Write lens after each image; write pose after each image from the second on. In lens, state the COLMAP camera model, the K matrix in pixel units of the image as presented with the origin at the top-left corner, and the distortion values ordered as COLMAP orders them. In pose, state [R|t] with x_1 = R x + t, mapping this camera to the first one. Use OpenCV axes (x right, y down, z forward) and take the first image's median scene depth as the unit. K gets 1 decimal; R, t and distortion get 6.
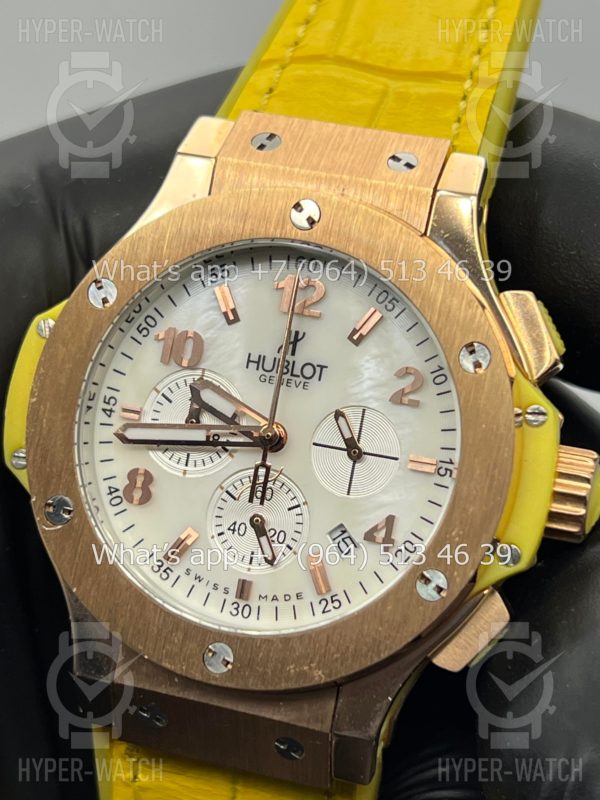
lens RADIAL K [[1834.6, 0, 307.0], [0, 1834.6, 409.2], [0, 0, 1]] dist [0.360187, 0.000000]
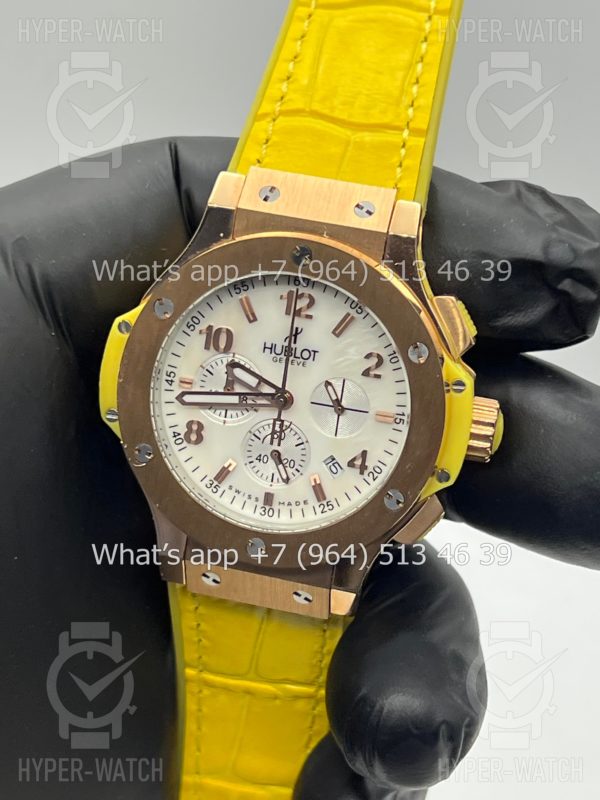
lens RADIAL K [[1834.6, 0, 323.6], [0, 1834.6, 405.1], [0, 0, 1]] dist [0.360187, 0.000000]
pose [[0.997661, -0.045865, 0.050689, -0.061907], [0.034023, 0.976297, 0.213743, -0.297105], [-0.059291, -0.211519, 0.975574, -0.457257]]
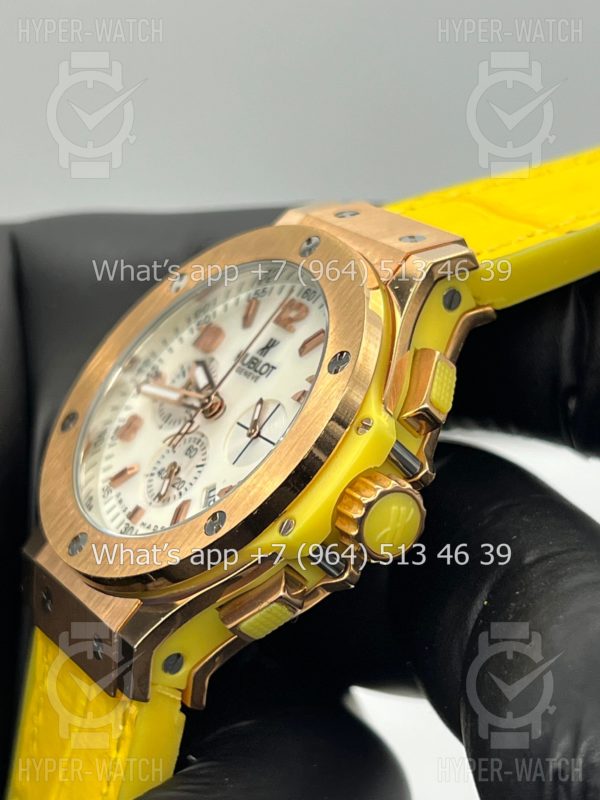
lens RADIAL K [[1834.6, 0, 304.1], [0, 1834.6, 392.5], [0, 0, 1]] dist [0.360187, 0.000000]
pose [[0.740373, 0.240097, -0.627854, 0.759647], [-0.453268, 0.868057, -0.202546, 0.218436], [0.496383, 0.434546, 0.751515, 0.136030]]
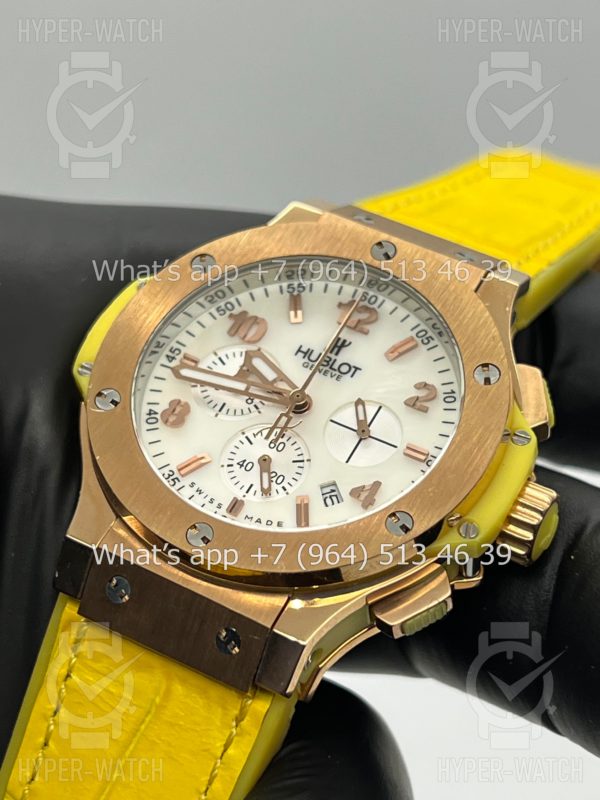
lens RADIAL K [[1834.6, 0, 313.4], [0, 1834.6, 415.5], [0, 0, 1]] dist [0.360187, 0.000000]
pose [[0.945707, 0.322377, -0.041371, 0.040572], [-0.307500, 0.846220, -0.435149, 0.530013], [-0.105274, 0.424245, 0.899407, -0.058459]]
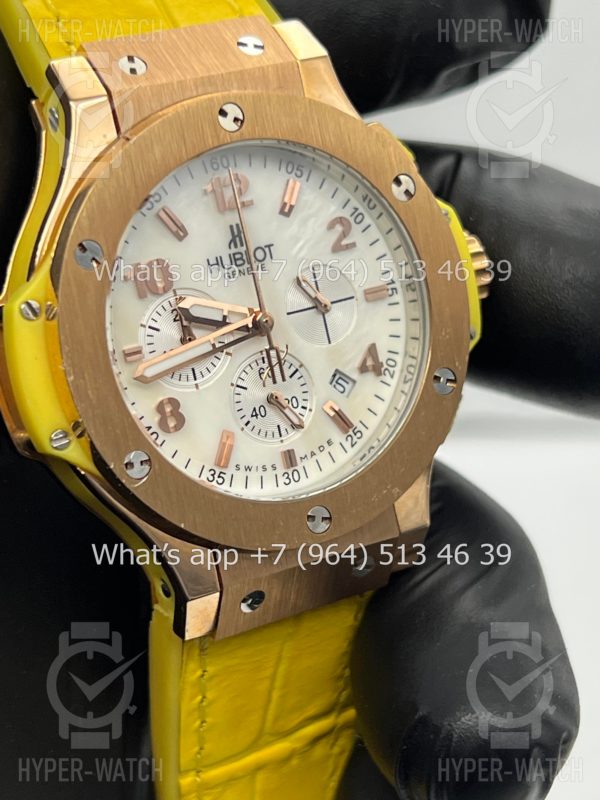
lens RADIAL K [[1834.6, 0, 280.9], [0, 1834.6, 375.2], [0, 0, 1]] dist [0.360187, 0.000000]
pose [[0.694090, -0.391362, 0.604214, -0.680108], [0.329004, 0.918986, 0.217303, -0.188298], [-0.640308, 0.047961, 0.766619, 0.155111]]
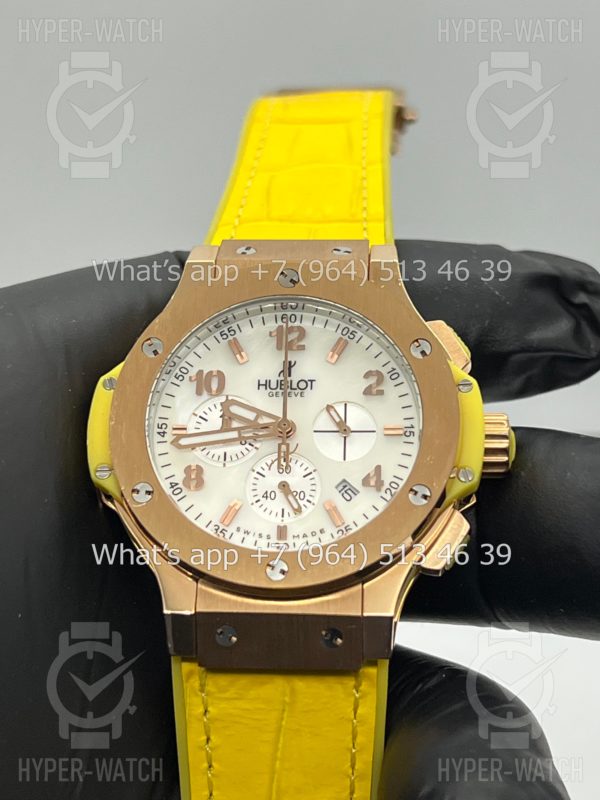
lens RADIAL K [[1834.6, 0, 309.4], [0, 1834.6, 420.2], [0, 0, 1]] dist [0.360187, 0.000000]
pose [[0.973358, -0.086146, 0.212493, -0.300713], [0.150951, 0.938330, -0.311049, 0.451438], [-0.172593, 0.334838, 0.926334, -0.319598]]
